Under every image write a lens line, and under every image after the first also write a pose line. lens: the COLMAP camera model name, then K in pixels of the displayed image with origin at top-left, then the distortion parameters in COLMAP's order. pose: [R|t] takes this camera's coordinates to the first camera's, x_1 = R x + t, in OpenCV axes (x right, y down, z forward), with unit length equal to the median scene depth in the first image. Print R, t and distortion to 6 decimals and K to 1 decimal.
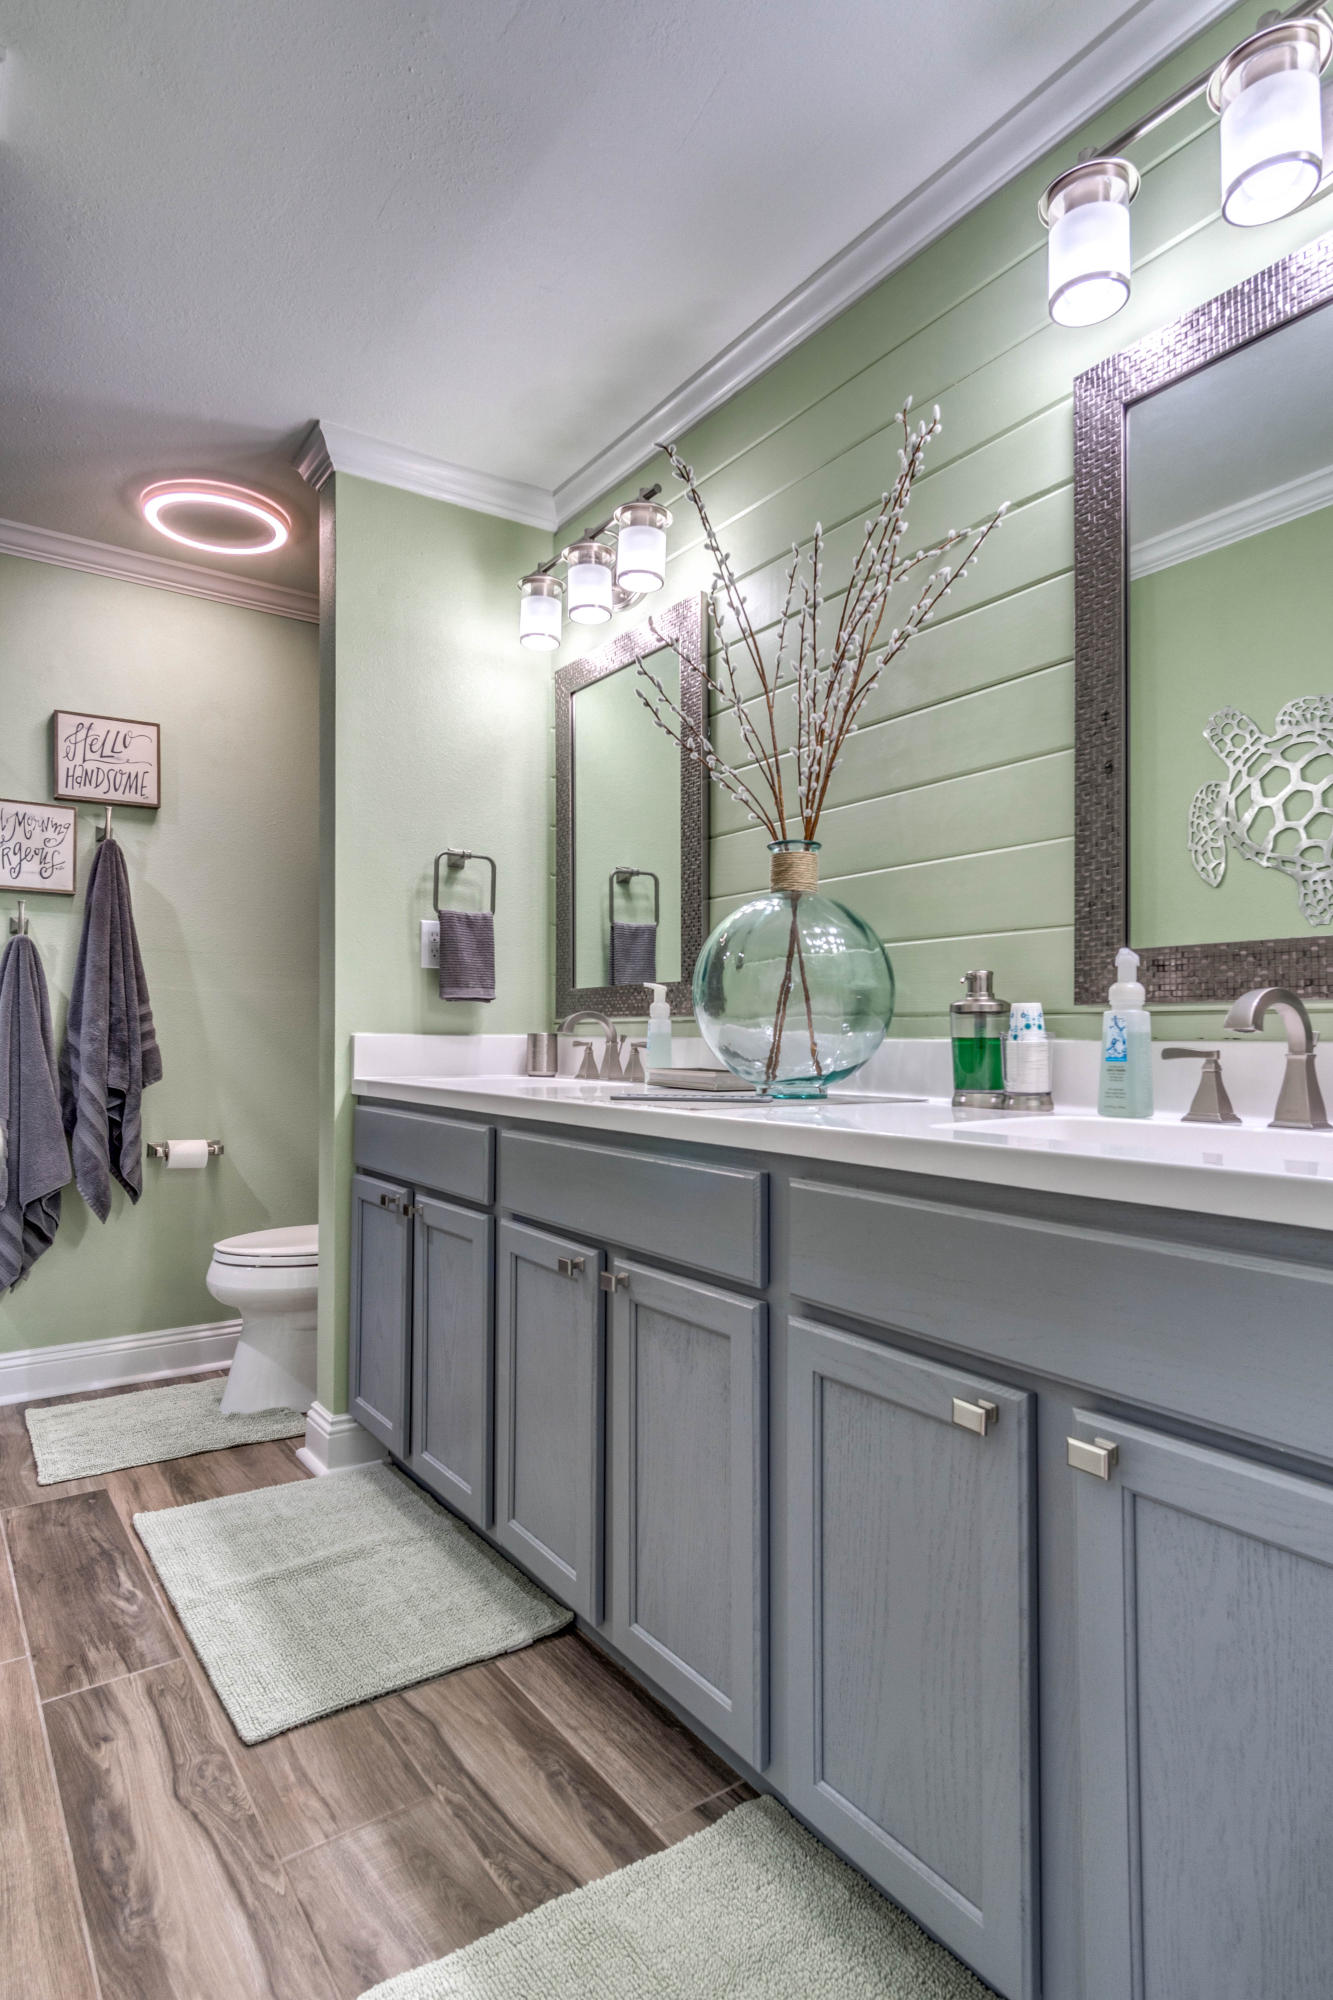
lens RADIAL K [[1064.2, 0, 661.6], [0, 1064.2, 1007.9], [0, 0, 1]] dist [0.004227, 0.005621]
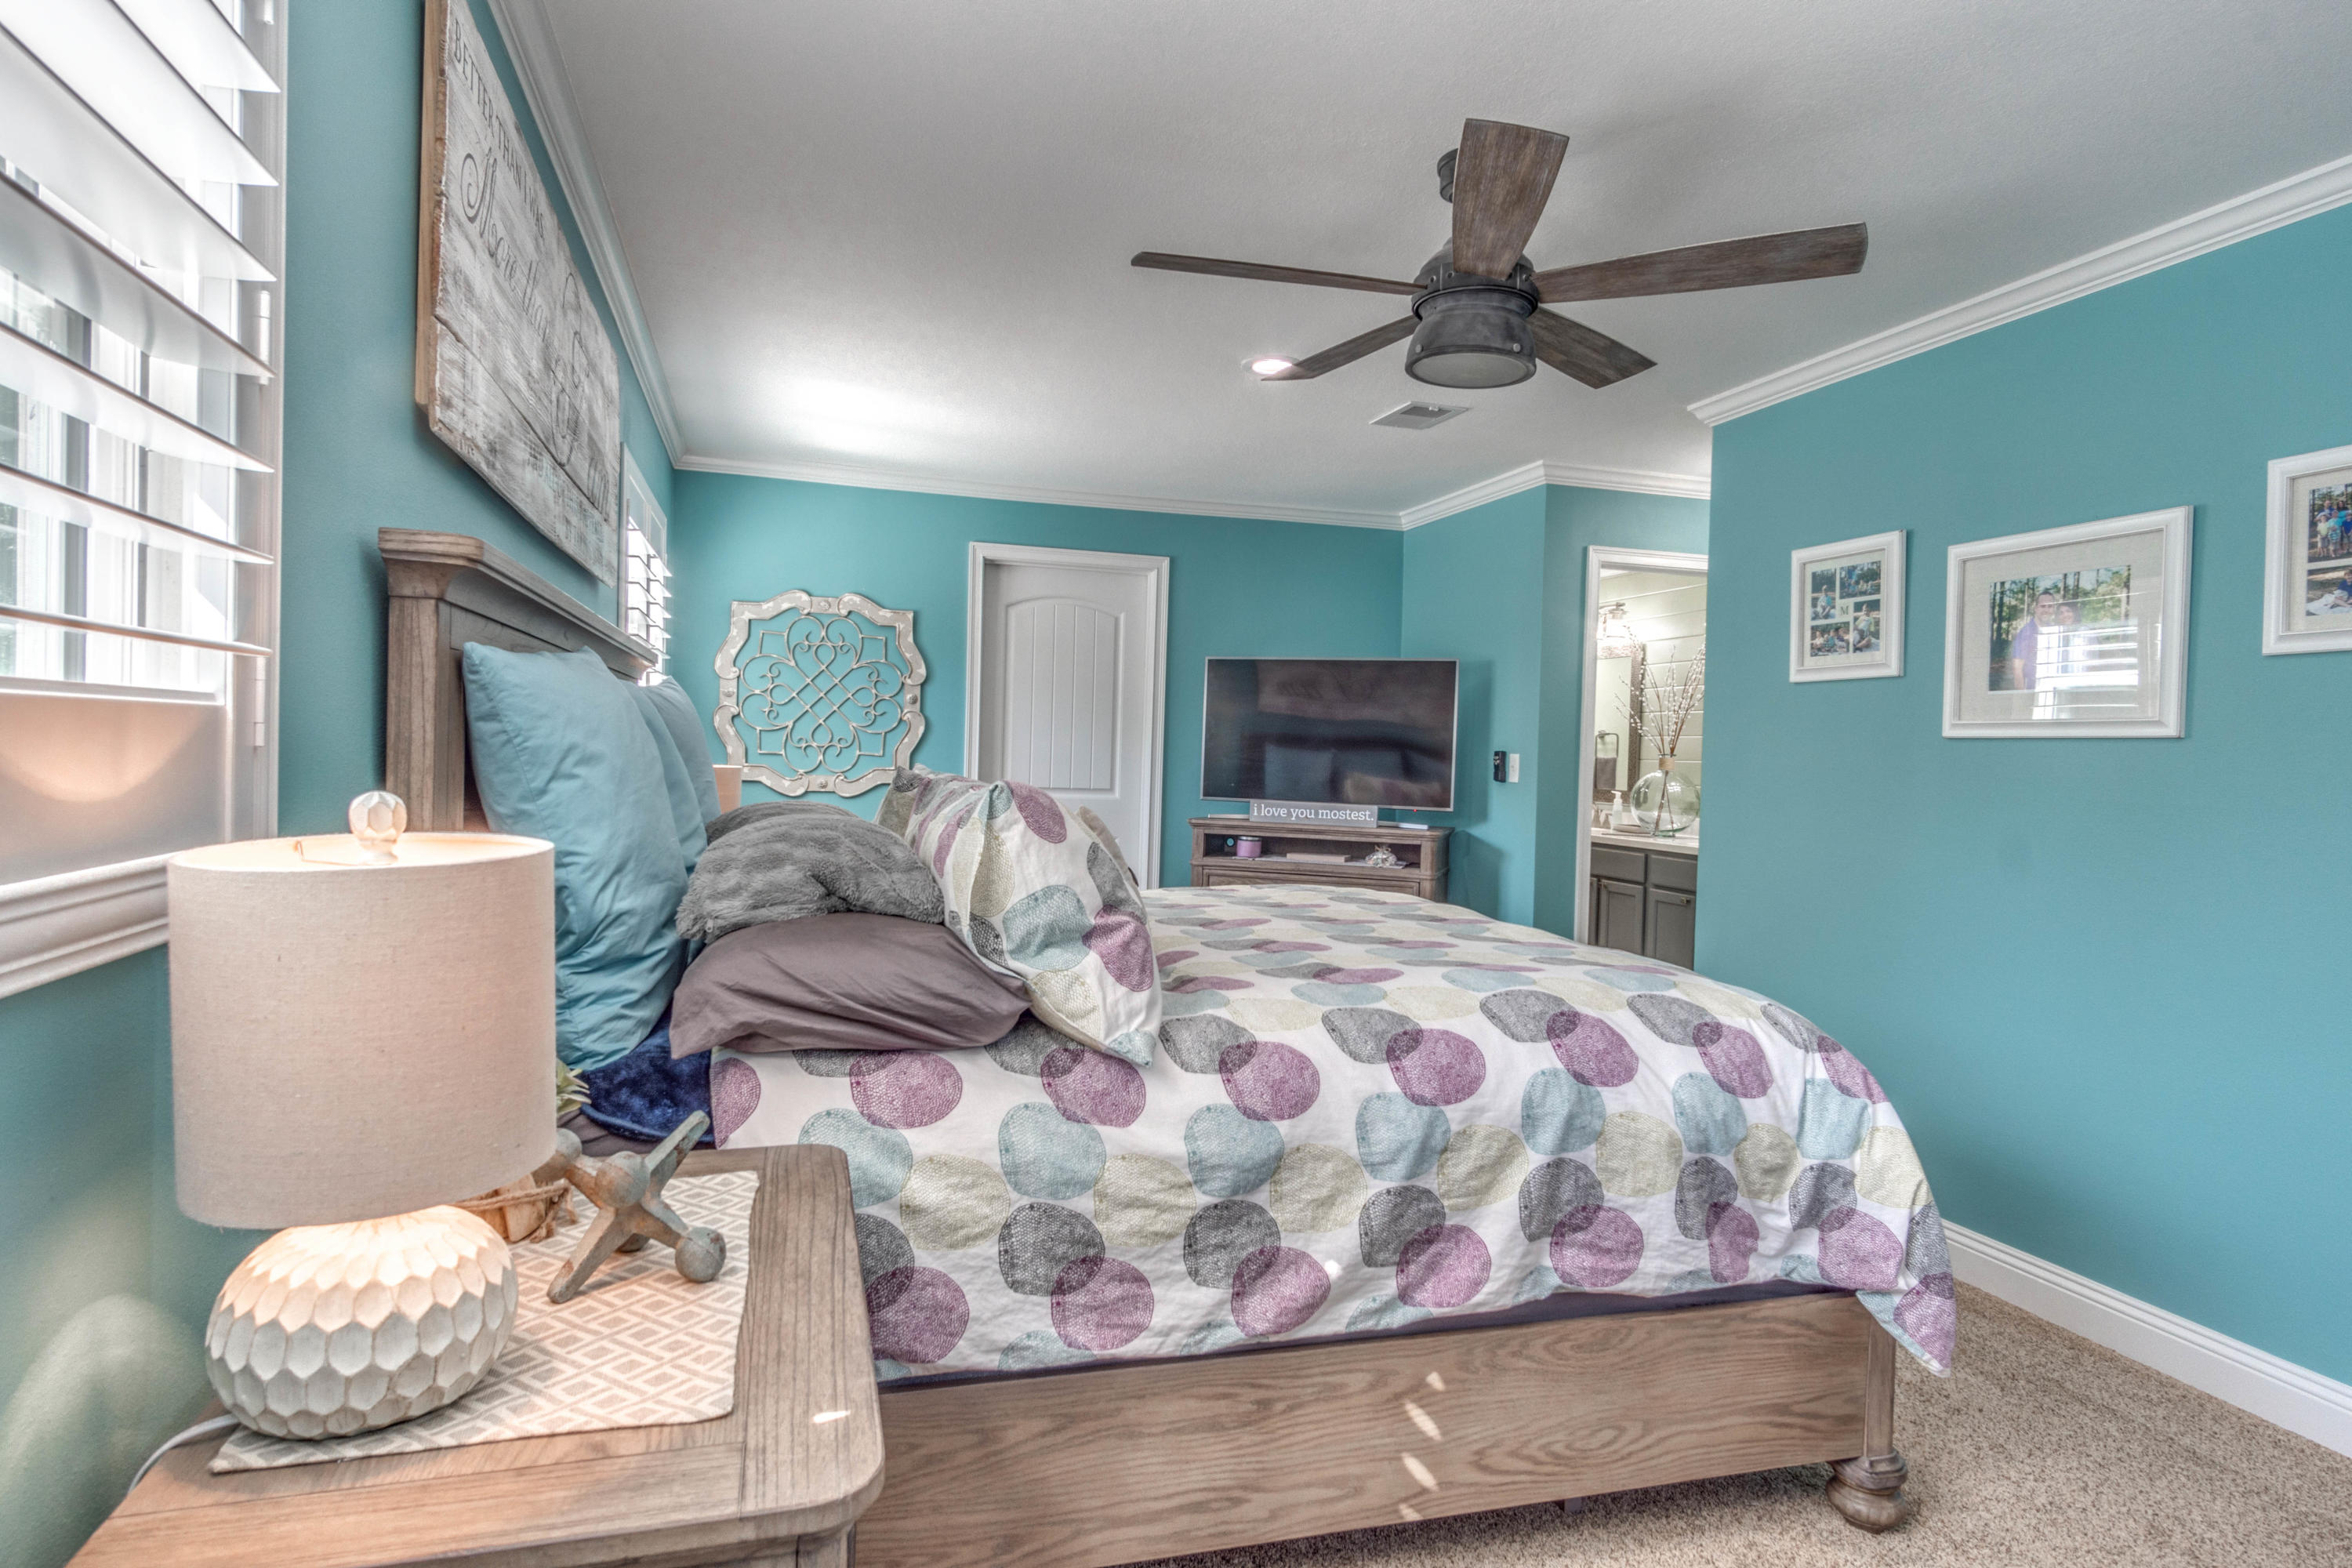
lens RADIAL K [[1251.5, 0, 1176.4], [0, 1251.5, 784.8], [0, 0, 1]] dist [0.004227, 0.005621]
pose [[0.945370, 0.037608, -0.323823, -0.038138], [-0.023268, 0.998574, 0.048044, -0.192127], [0.325168, -0.037885, 0.944897, -2.679227]]
